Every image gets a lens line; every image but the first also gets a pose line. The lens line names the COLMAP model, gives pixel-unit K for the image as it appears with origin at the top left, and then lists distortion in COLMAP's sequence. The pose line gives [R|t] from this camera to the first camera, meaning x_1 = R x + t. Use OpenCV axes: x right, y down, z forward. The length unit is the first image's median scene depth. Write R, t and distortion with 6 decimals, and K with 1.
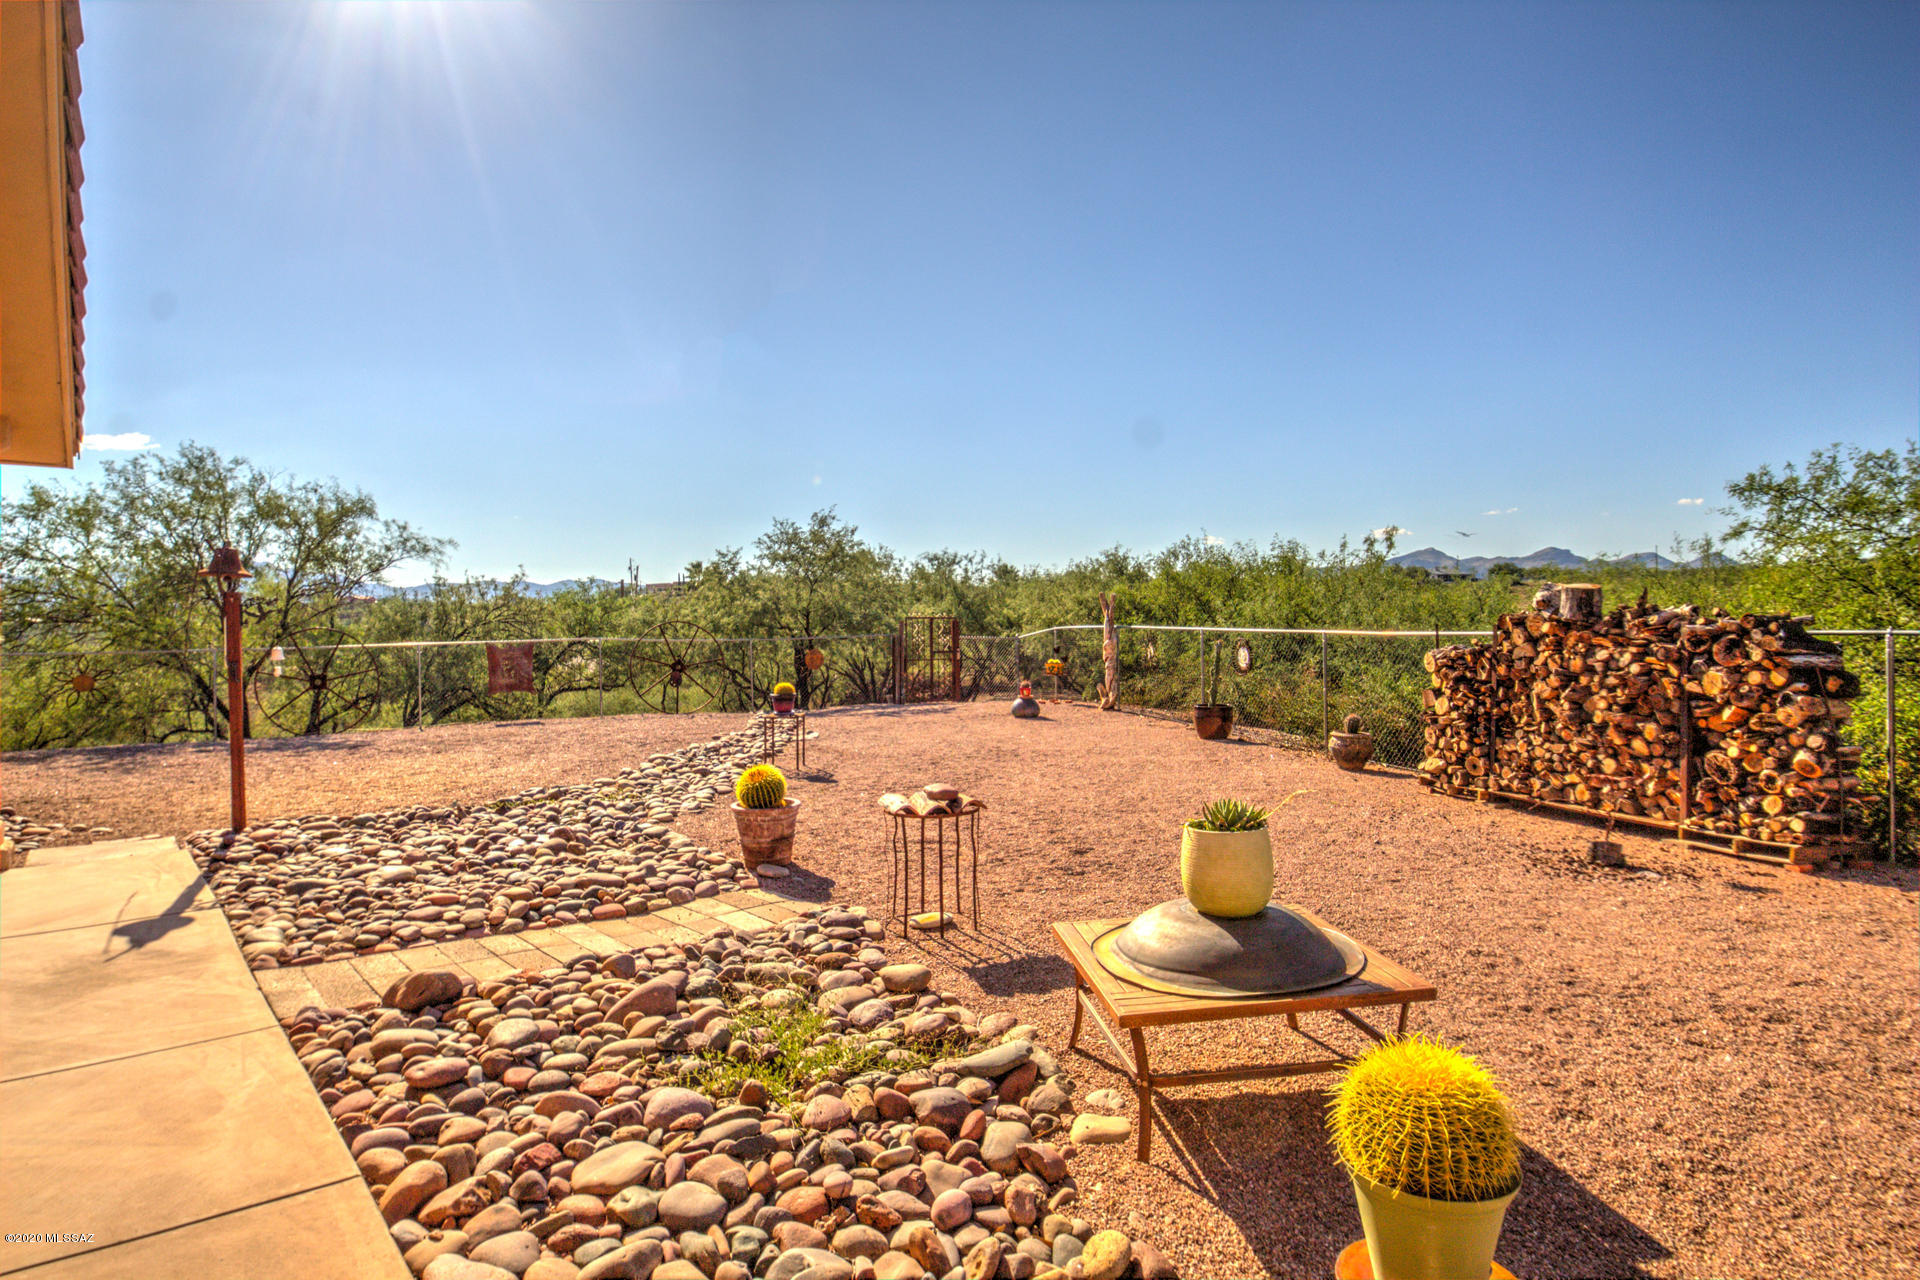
lens RADIAL K [[1052.2, 0, 945.8], [0, 1052.2, 647.2], [0, 0, 1]] dist [-0.008621, -0.001645]
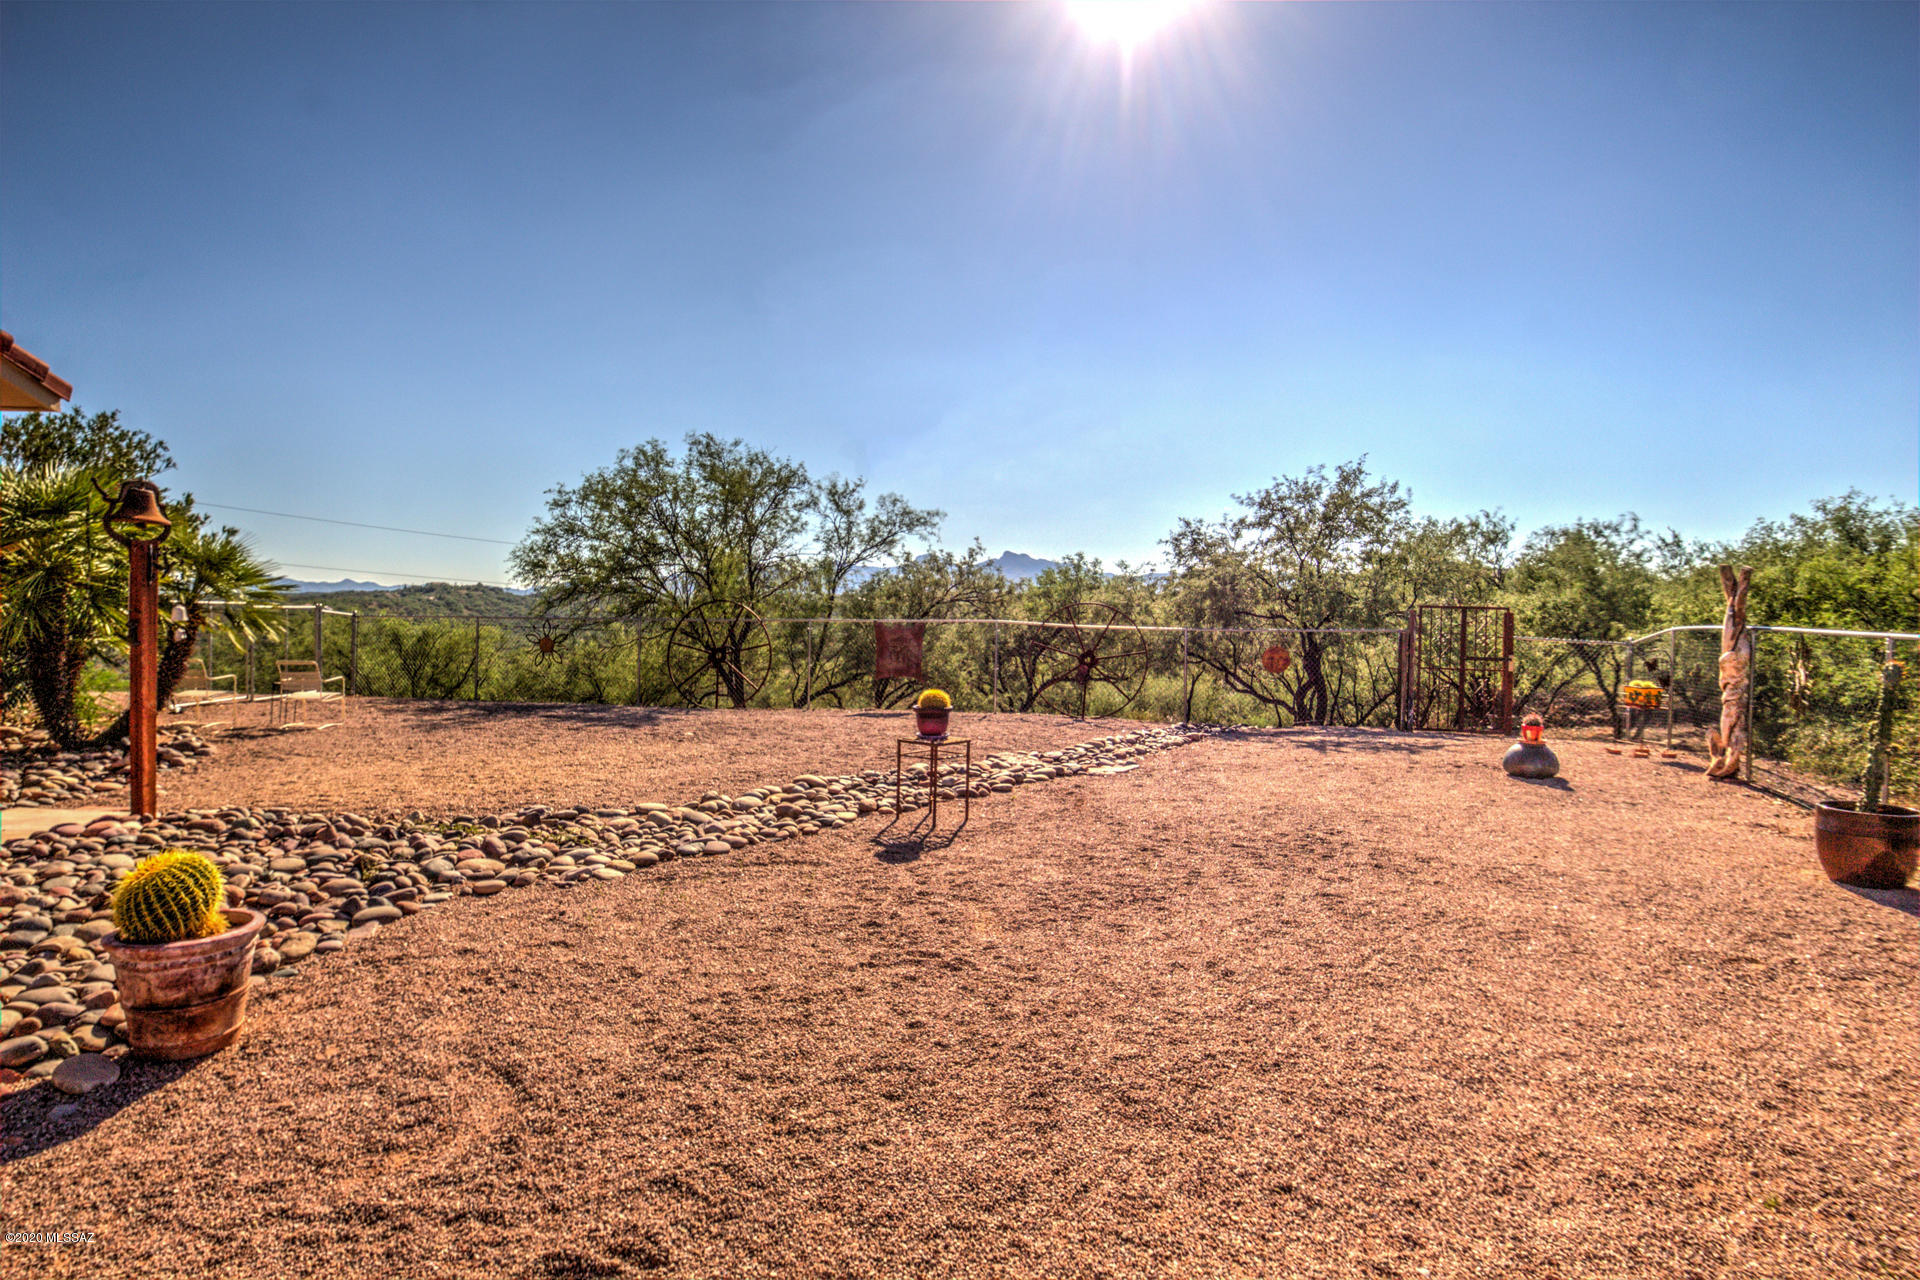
lens RADIAL K [[1052.2, 0, 946.2], [0, 1052.2, 638.9], [0, 0, 1]] dist [-0.008621, -0.001645]
pose [[0.795004, 0.042441, -0.605118, 0.292965], [-0.042547, 0.998994, 0.014169, -0.007230], [0.605110, 0.014482, 0.796010, 0.597719]]
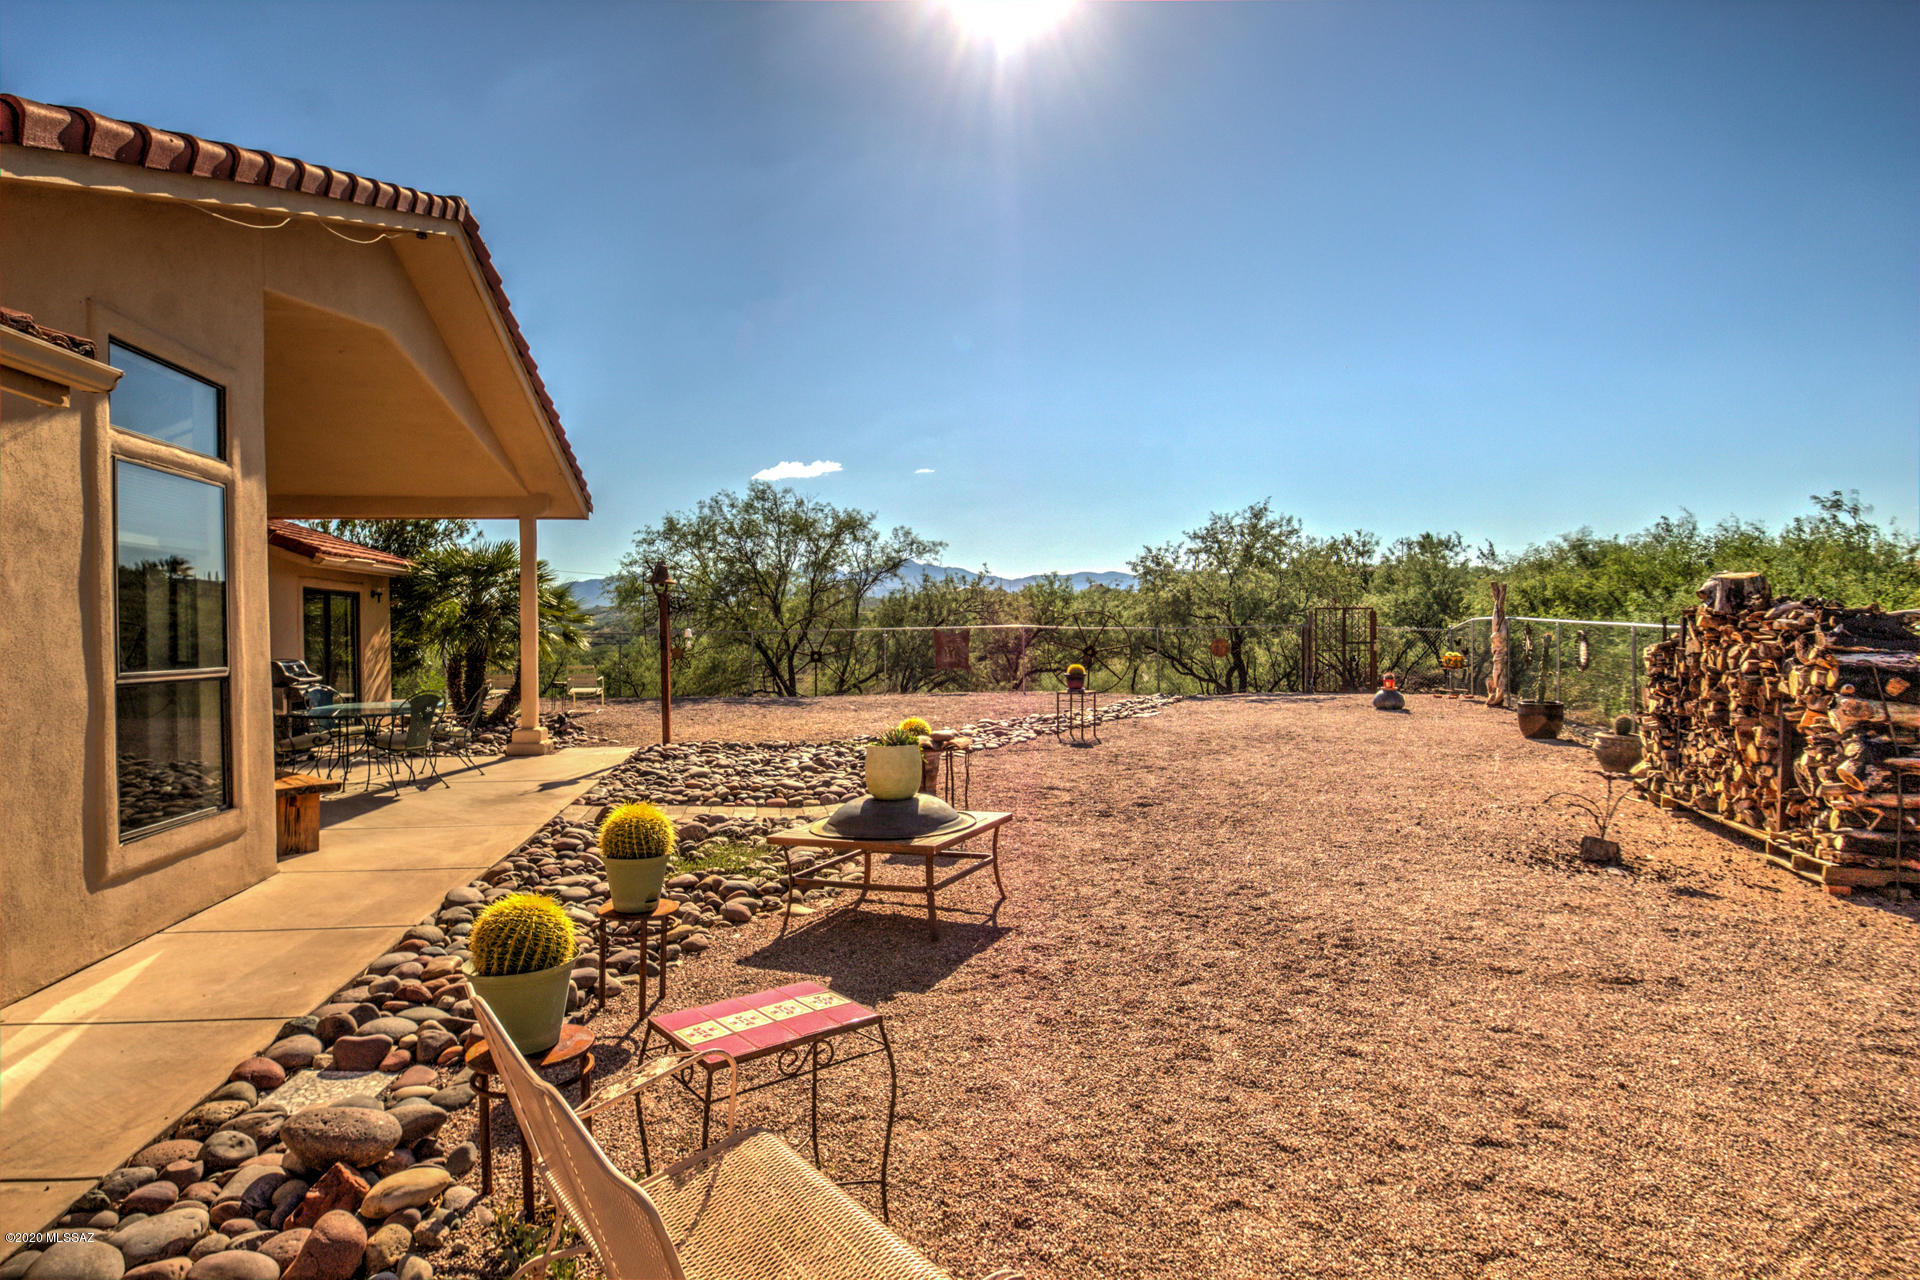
lens RADIAL K [[1052.2, 0, 948.6], [0, 1052.2, 641.4], [0, 0, 1]] dist [-0.008621, -0.001645]
pose [[0.857365, 0.016861, -0.514433, 0.400461], [-0.014452, 0.999858, 0.008686, 0.000600], [0.514506, -0.000013, 0.857487, -0.106206]]
